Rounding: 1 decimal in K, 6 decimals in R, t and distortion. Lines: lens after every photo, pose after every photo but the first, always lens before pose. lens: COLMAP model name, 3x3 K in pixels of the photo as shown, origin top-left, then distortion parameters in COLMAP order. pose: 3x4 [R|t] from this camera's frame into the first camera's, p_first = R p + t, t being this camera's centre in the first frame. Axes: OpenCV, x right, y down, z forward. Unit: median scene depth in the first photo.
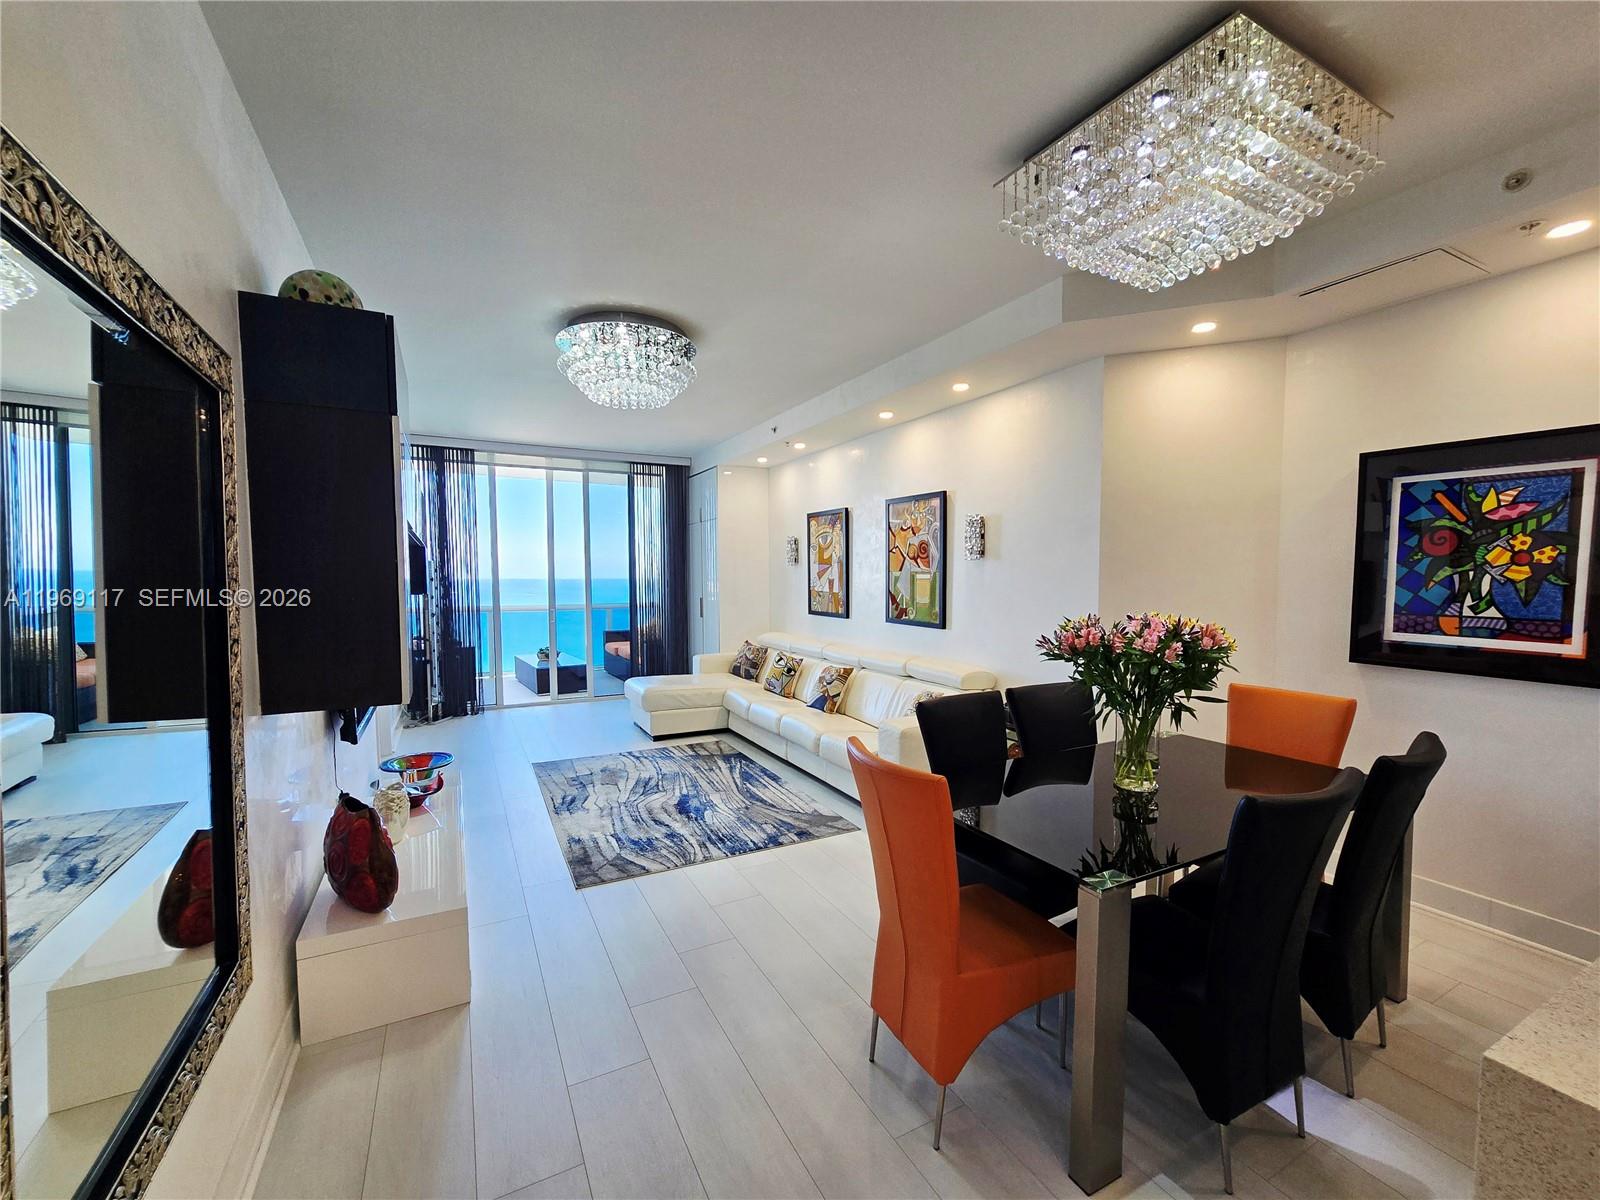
lens RADIAL K [[659.4, 0, 802.4], [0, 659.4, 598.3], [0, 0, 1]] dist [-0.005872, 0.001342]
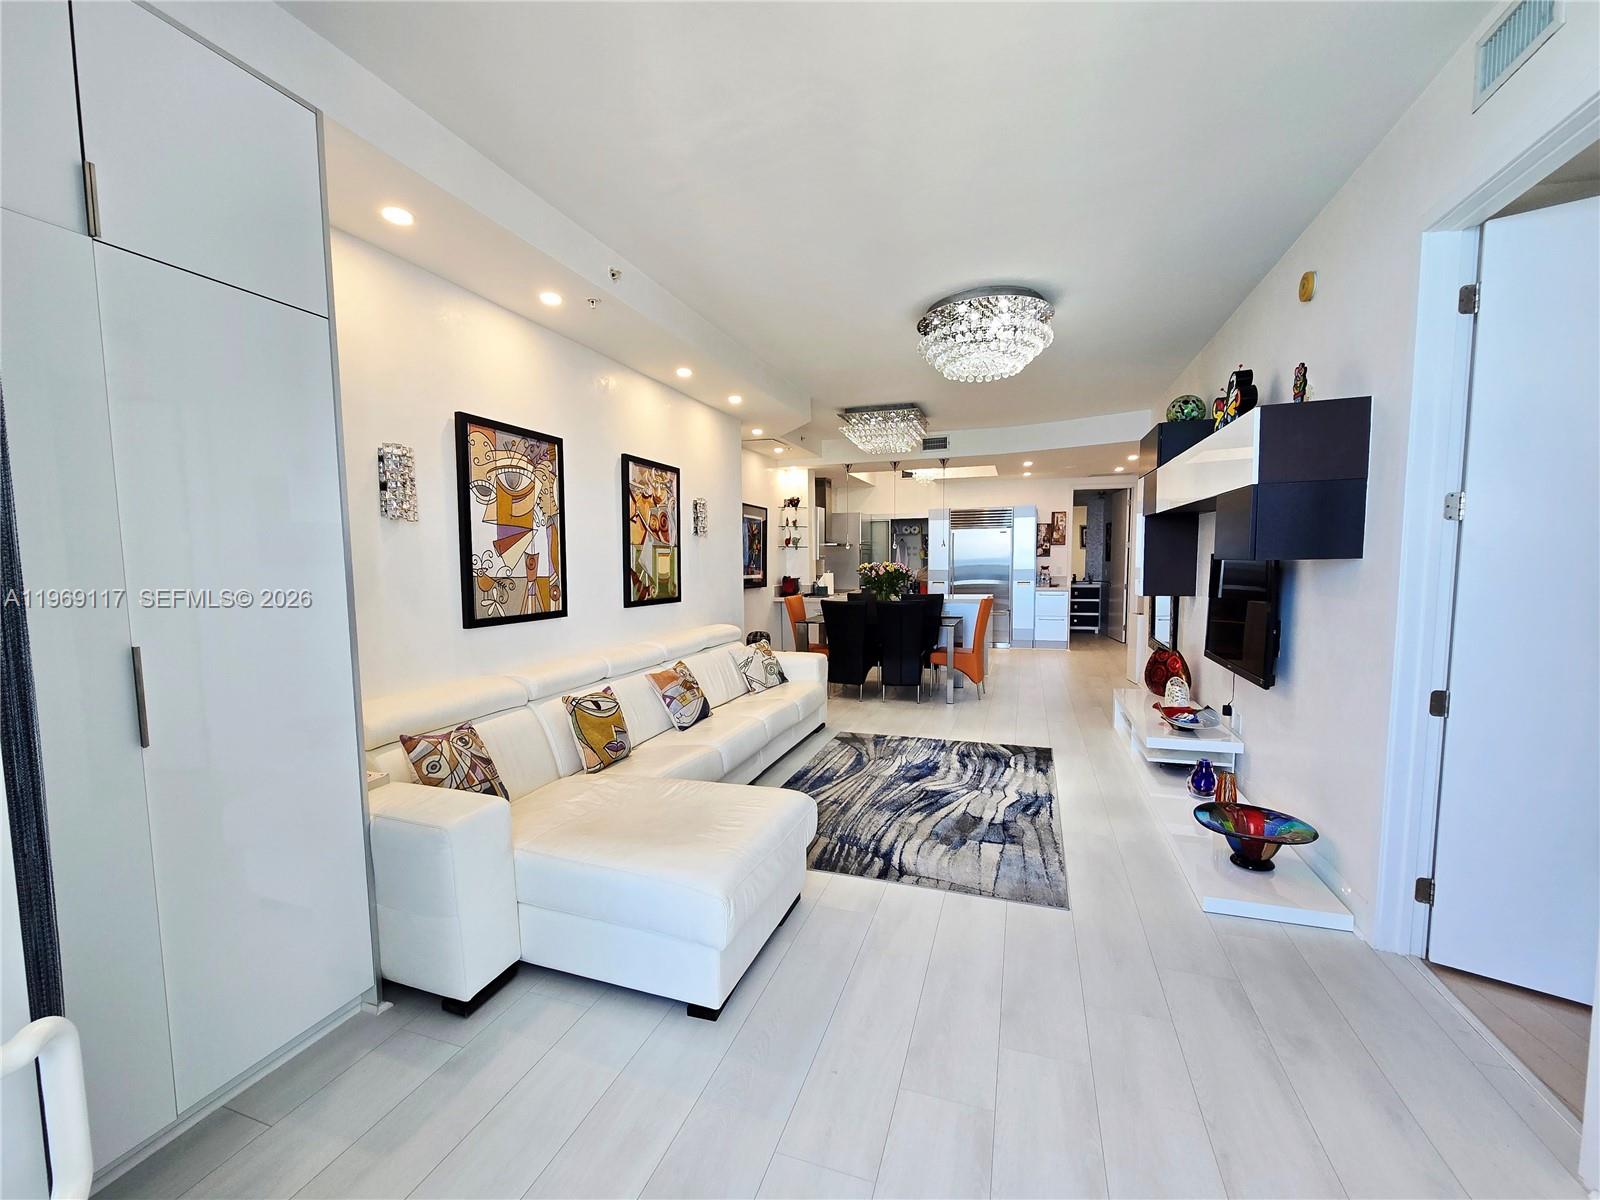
lens RADIAL K [[659.4, 0, 792.0], [0, 659.4, 607.8], [0, 0, 1]] dist [-0.005872, 0.001342]
pose [[-0.681136, -0.042268, 0.730936, -0.894821], [0.041940, 0.994440, 0.096589, -0.048716], [-0.730955, 0.096446, -0.675577, 2.109614]]
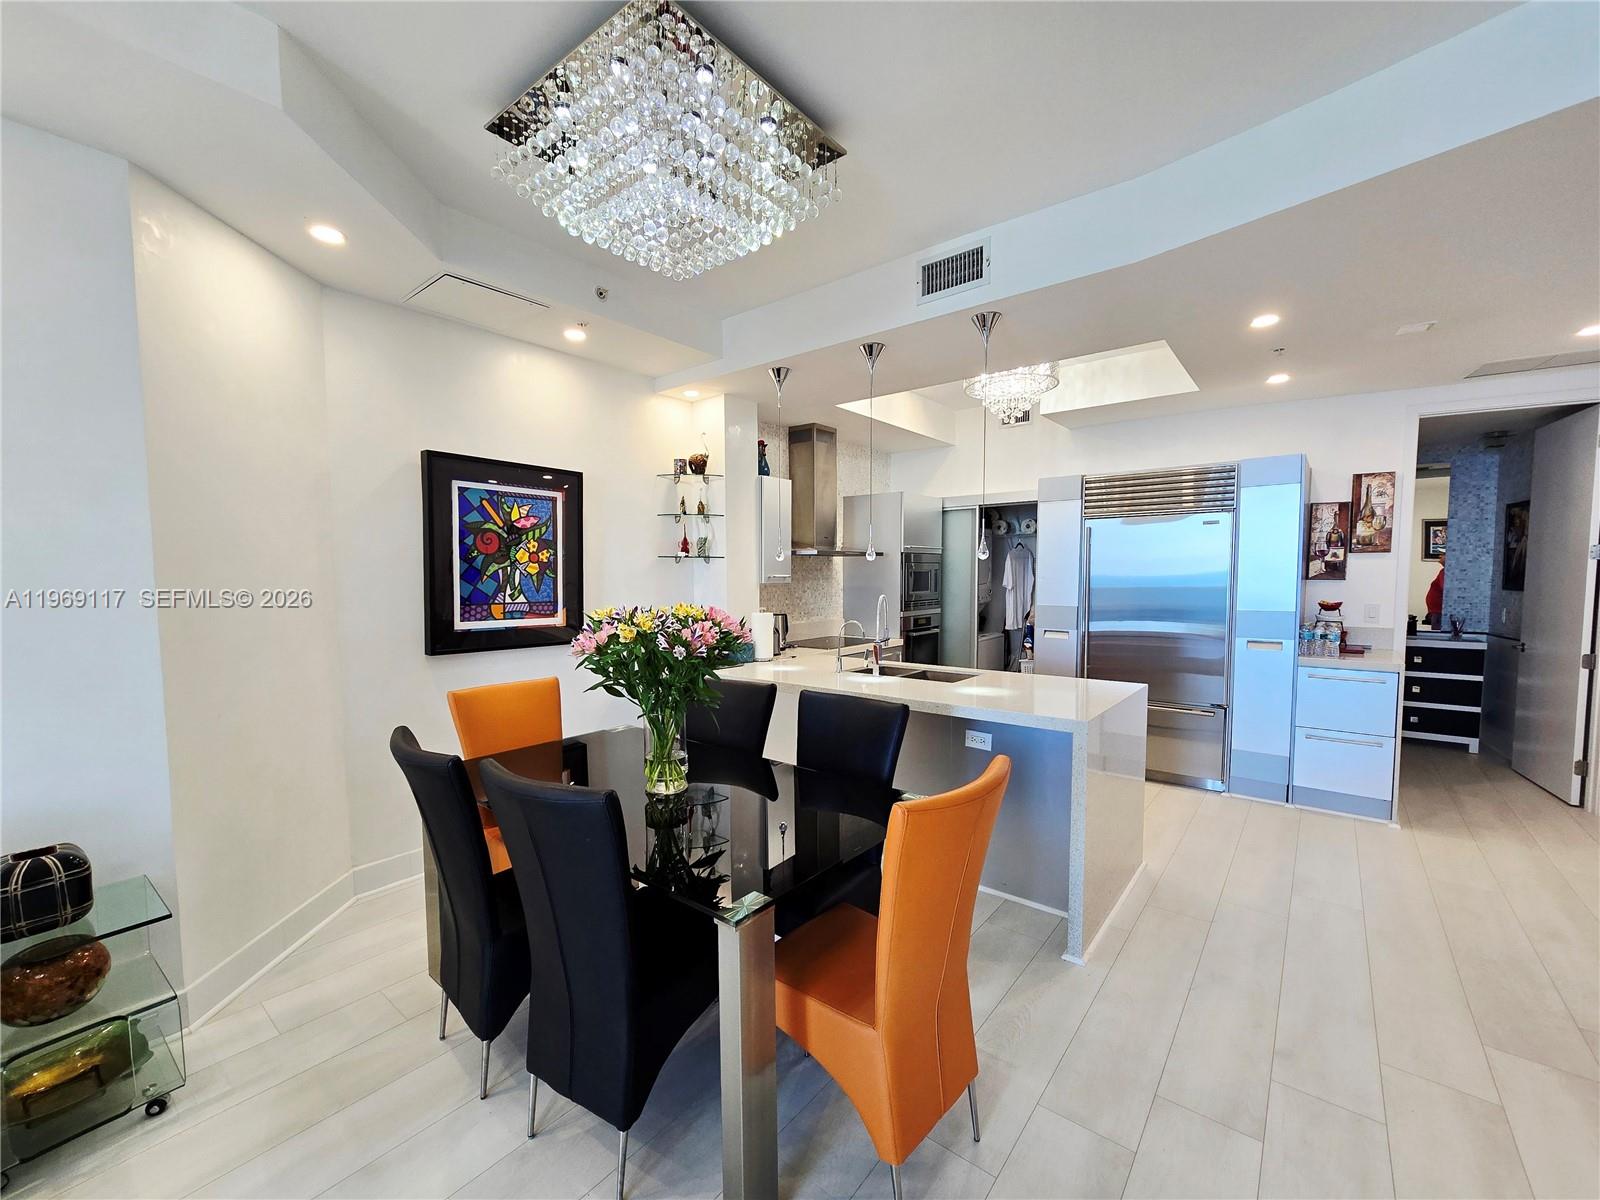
lens RADIAL K [[659.4, 0, 797.7], [0, 659.4, 613.0], [0, 0, 1]] dist [-0.005872, 0.001342]
pose [[-0.397267, -0.048484, 0.916421, -0.265316], [0.041978, 0.996598, 0.070924, -0.014454], [-0.916742, 0.066645, -0.393880, 0.735379]]
